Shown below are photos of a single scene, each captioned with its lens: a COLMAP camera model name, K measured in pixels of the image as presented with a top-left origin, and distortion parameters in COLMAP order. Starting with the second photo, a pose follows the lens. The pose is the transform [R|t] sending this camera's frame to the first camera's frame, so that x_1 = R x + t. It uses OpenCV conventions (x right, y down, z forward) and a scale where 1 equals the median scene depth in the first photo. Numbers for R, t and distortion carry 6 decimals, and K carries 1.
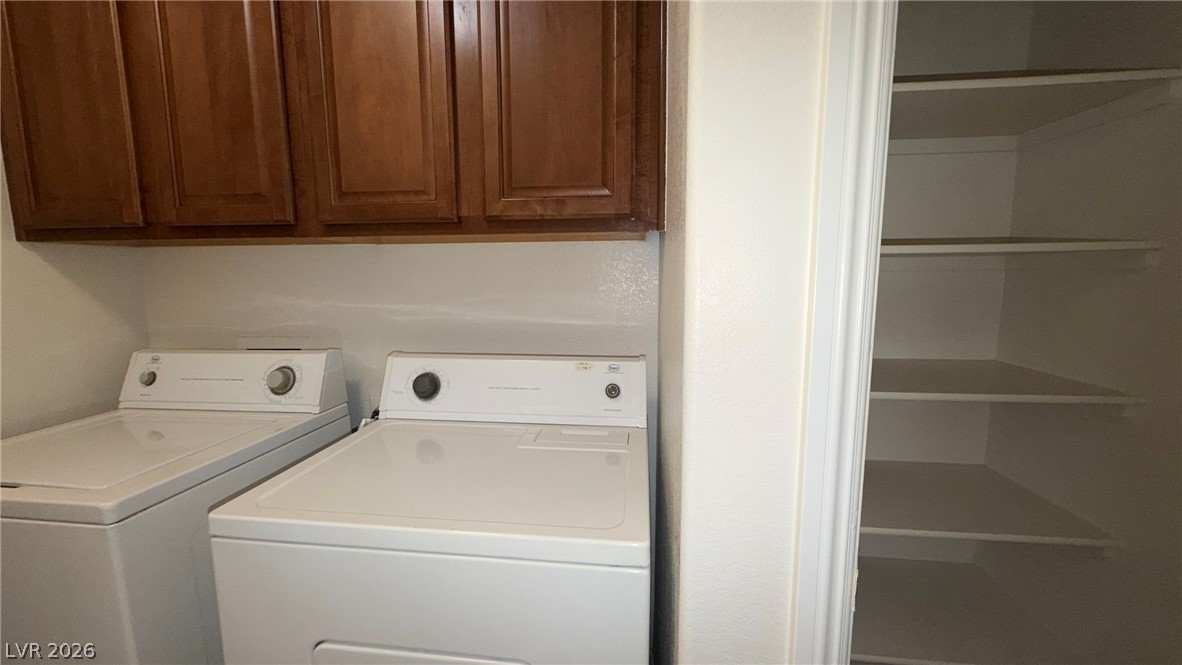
lens RADIAL K [[468.1, 0, 585.9], [0, 468.1, 333.2], [0, 0, 1]] dist [-0.002126, -0.000044]
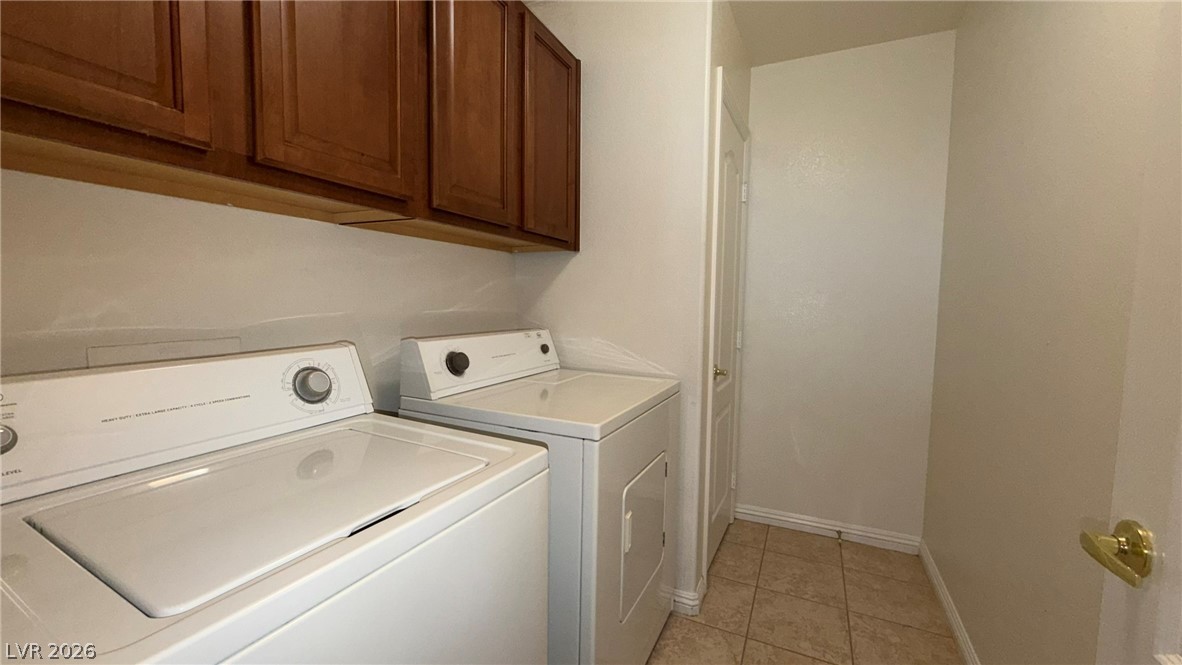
lens RADIAL K [[468.1, 0, 585.9], [0, 468.1, 333.2], [0, 0, 1]] dist [-0.002126, -0.000044]
pose [[0.349322, -0.061654, 0.934972, -1.292883], [0.103432, 0.994272, 0.026920, 0.043647], [-0.931276, 0.087303, 0.353698, 0.310672]]
